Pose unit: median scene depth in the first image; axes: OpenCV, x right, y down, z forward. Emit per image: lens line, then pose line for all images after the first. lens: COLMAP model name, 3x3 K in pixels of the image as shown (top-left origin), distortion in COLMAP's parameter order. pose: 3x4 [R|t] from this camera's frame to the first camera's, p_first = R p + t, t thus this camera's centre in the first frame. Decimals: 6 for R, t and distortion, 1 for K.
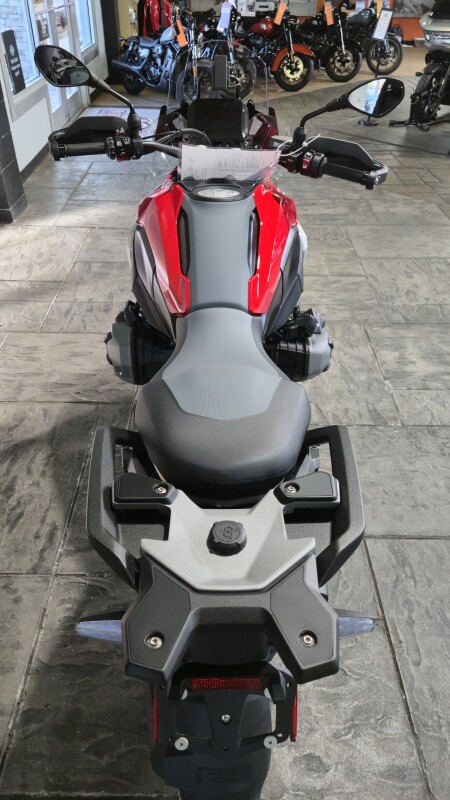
lens RADIAL K [[541.9, 0, 225.1], [0, 541.9, 397.0], [0, 0, 1]] dist [0.057482, -0.050854]
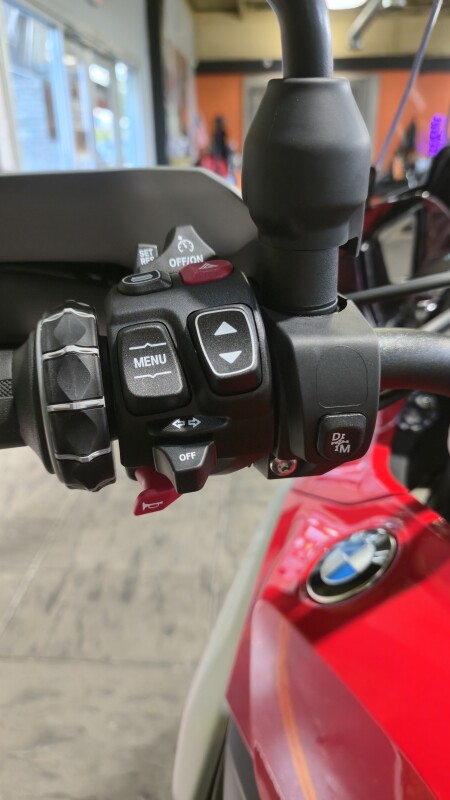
lens RADIAL K [[541.9, 0, 225.1], [0, 541.9, 397.0], [0, 0, 1]] dist [0.057482, -0.050854]
pose [[0.997675, -0.006763, -0.067814, -0.095038], [-0.010178, 0.969117, -0.246391, -0.237176], [0.067386, 0.246509, 0.966795, 0.496306]]
